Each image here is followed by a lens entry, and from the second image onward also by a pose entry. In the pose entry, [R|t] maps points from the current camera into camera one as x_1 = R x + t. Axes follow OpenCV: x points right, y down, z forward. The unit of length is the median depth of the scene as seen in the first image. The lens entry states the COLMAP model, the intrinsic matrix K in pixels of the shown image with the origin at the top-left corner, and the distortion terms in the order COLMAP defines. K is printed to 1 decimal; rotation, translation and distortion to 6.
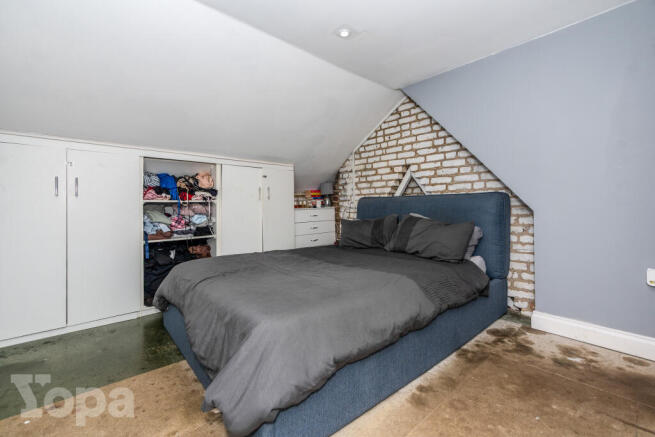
lens RADIAL K [[284.0, 0, 330.2], [0, 284.0, 214.6], [0, 0, 1]] dist [-0.001262, 0.000891]
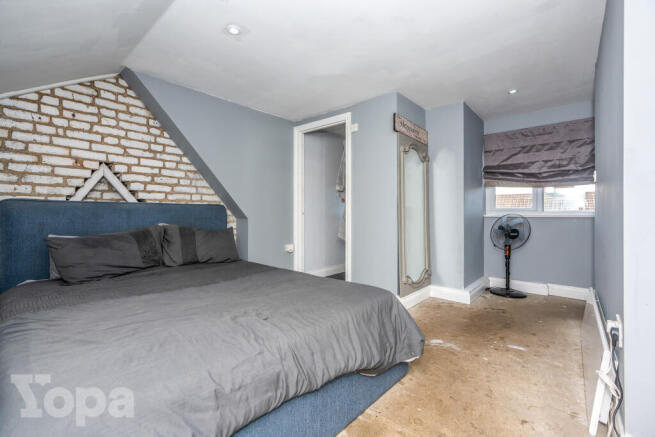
lens RADIAL K [[284.0, 0, 330.2], [0, 284.0, 214.6], [0, 0, 1]] dist [-0.001262, 0.000891]
pose [[-0.122560, 0.003298, 0.992456, -0.583566], [0.025638, 0.999671, -0.000156, -0.016174], [-0.992130, 0.025426, -0.122604, 0.508680]]
